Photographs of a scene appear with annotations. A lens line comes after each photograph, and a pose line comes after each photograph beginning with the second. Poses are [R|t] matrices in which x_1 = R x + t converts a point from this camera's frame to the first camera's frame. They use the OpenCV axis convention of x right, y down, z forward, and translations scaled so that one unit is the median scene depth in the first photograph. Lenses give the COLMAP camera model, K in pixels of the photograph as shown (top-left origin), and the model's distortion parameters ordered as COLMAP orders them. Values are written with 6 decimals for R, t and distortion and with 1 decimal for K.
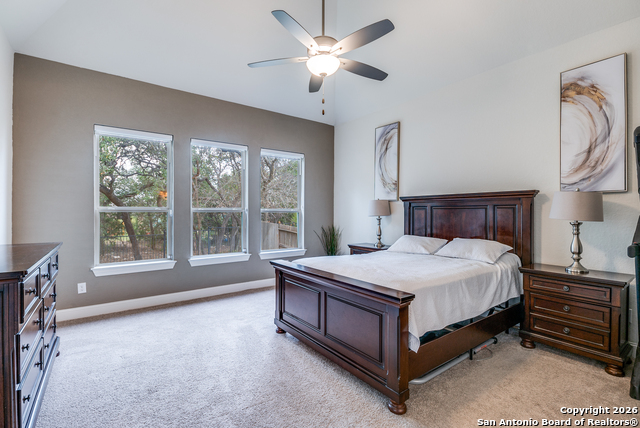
lens RADIAL K [[293.7, 0, 320.0], [0, 293.7, 214.0], [0, 0, 1]] dist [-0.000330, -0.000333]
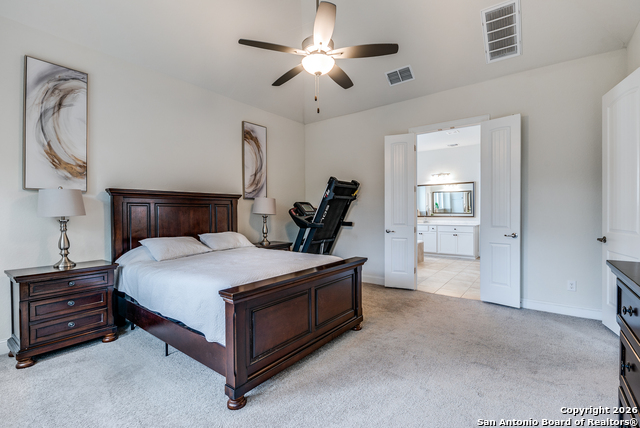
lens RADIAL K [[293.7, 0, 320.0], [0, 293.7, 214.0], [0, 0, 1]] dist [-0.000330, -0.000333]
pose [[-0.277259, -0.018096, 0.960625, -0.594614], [-0.001536, 0.999830, 0.018391, -0.010774], [-0.960794, 0.003623, -0.277240, 0.770416]]
